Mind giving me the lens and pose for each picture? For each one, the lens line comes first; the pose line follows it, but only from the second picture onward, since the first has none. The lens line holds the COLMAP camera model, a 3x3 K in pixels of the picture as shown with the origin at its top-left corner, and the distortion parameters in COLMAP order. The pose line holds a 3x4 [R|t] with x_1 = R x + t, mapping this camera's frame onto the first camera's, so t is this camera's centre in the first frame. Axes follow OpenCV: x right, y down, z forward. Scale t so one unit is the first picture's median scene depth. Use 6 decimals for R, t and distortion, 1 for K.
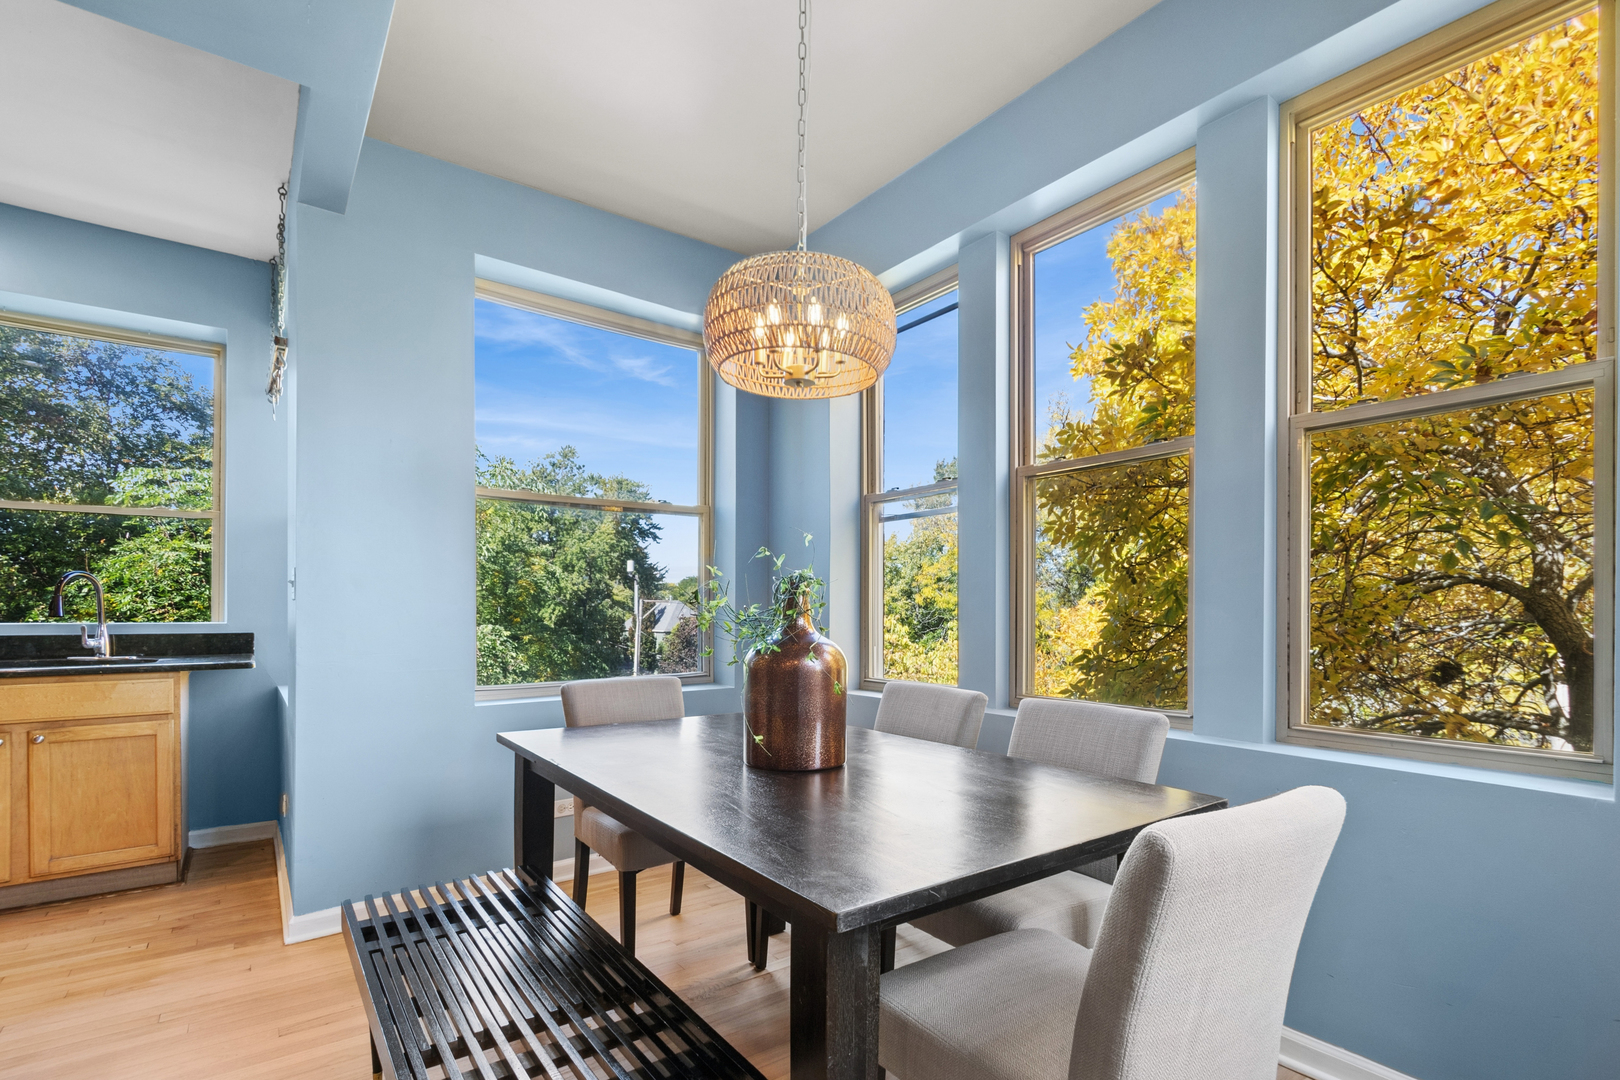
lens RADIAL K [[764.3, 0, 819.7], [0, 764.3, 612.8], [0, 0, 1]] dist [-0.000060, -0.002145]
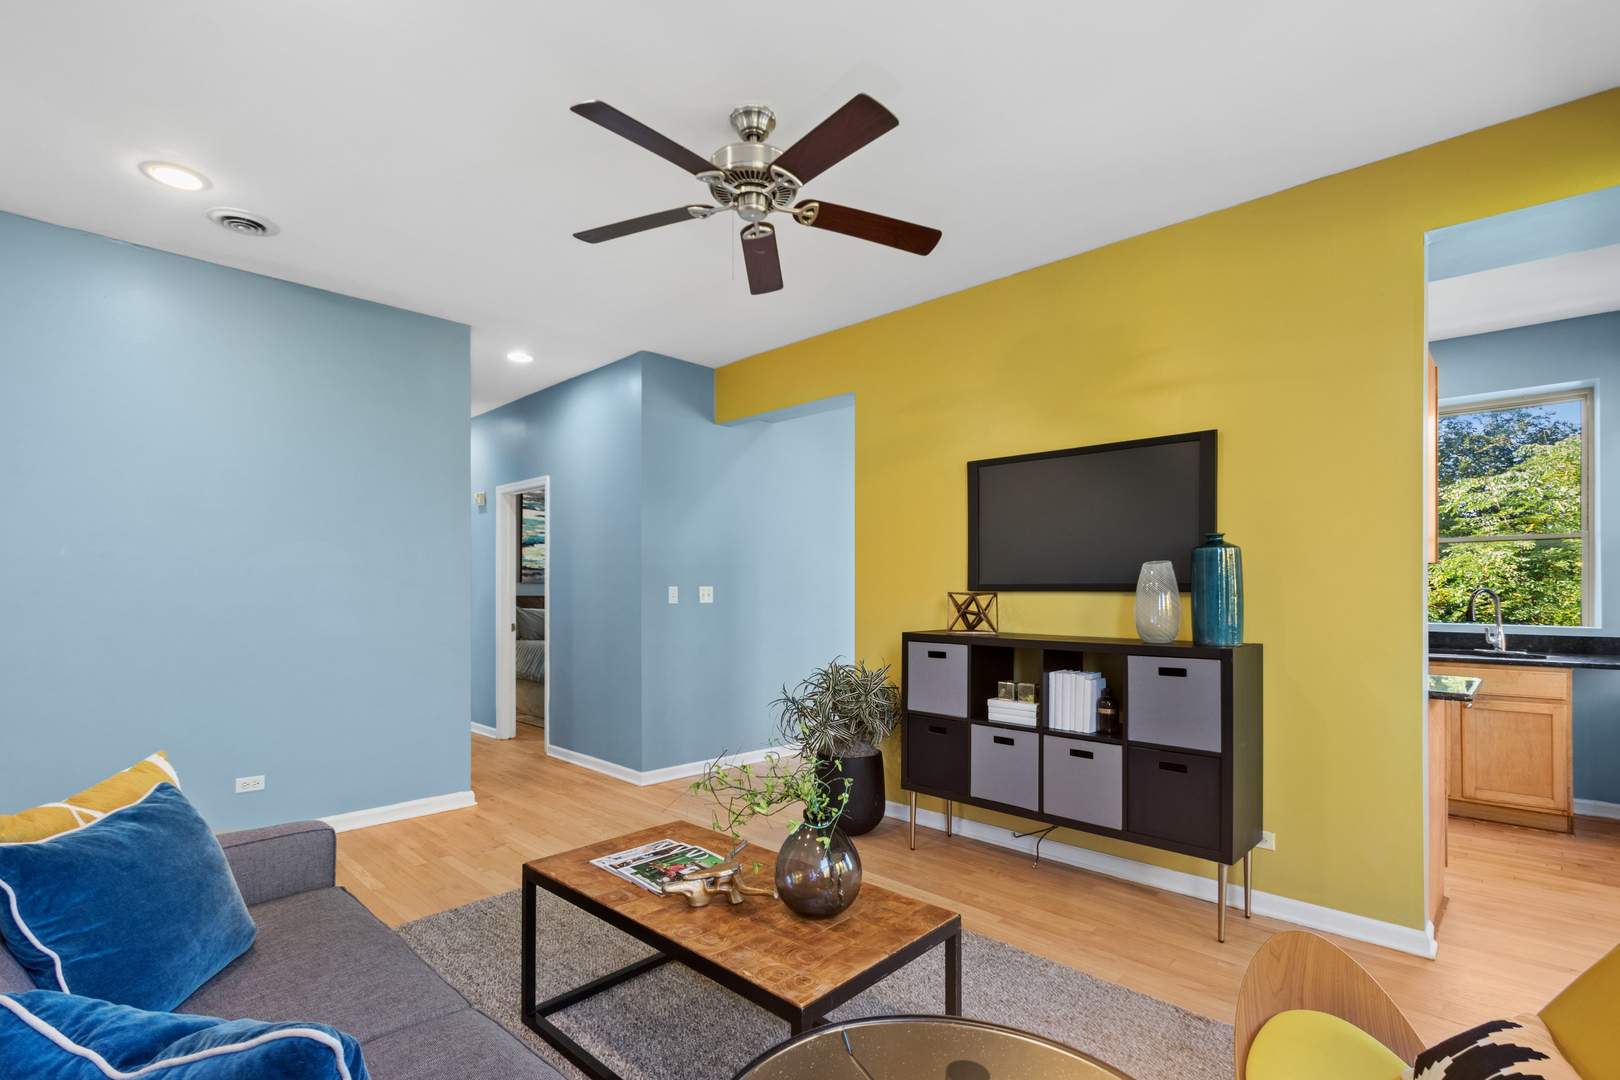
lens RADIAL K [[764.3, 0, 813.1], [0, 764.3, 581.0], [0, 0, 1]] dist [-0.000060, -0.002145]
pose [[0.177308, -0.007513, -0.984127, 0.192645], [-0.005845, 0.999945, -0.008687, -0.050438], [0.984138, 0.007292, 0.177254, -0.475166]]
